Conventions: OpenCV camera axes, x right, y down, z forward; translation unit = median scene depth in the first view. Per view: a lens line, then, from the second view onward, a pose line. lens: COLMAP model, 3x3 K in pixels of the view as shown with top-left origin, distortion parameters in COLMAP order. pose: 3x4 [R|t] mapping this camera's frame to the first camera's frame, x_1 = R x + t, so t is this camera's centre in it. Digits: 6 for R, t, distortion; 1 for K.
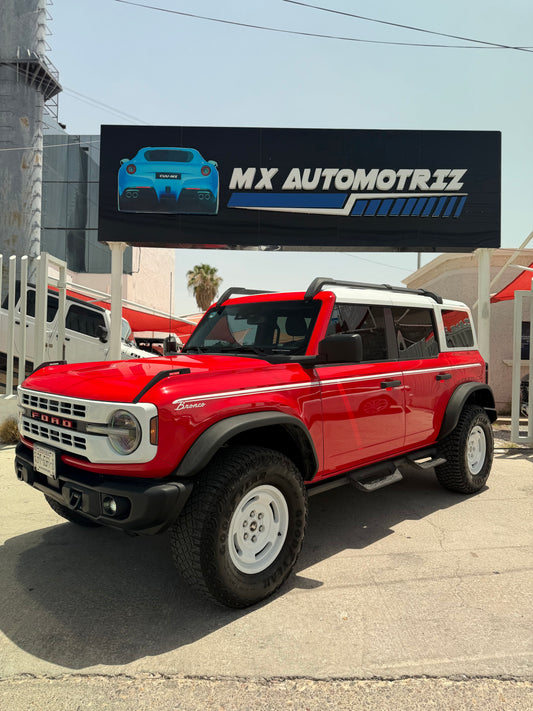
lens RADIAL K [[501.8, 0, 266.0], [0, 501.8, 358.0], [0, 0, 1]] dist [0.025710, -0.031381]
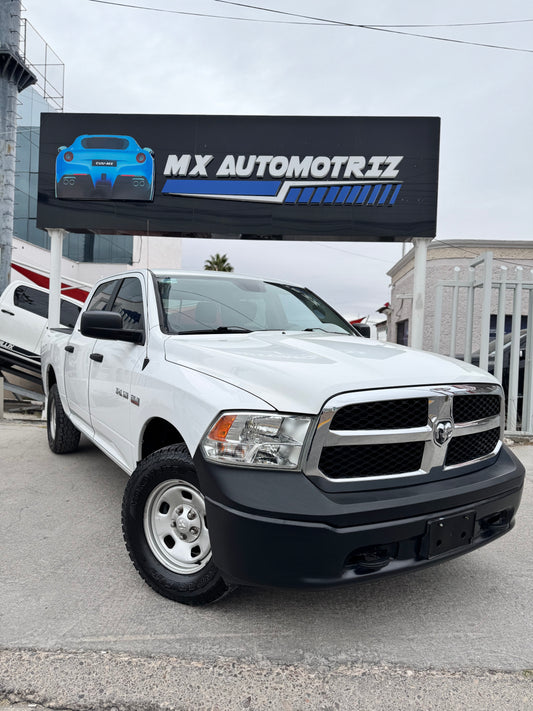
lens RADIAL K [[499.1, 0, 262.4], [0, 499.1, 360.9], [0, 0, 1]] dist [-0.003179, -0.001596]
pose [[0.998806, 0.018213, -0.045322, 0.175272], [-0.017259, 0.999623, 0.021348, 0.007680], [0.045694, -0.020541, 0.998744, 0.009935]]
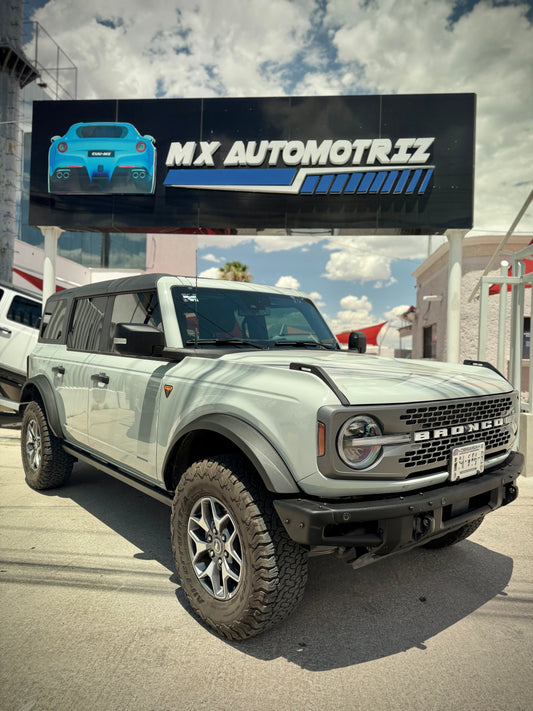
lens RADIAL K [[506.9, 0, 265.3], [0, 506.9, 368.0], [0, 0, 1]] dist [-0.011988, -0.005199]
pose [[0.996866, 0.011199, -0.078309, 0.180187], [-0.009451, 0.999699, 0.022655, 0.004578], [0.078539, -0.021844, 0.996672, 0.101713]]
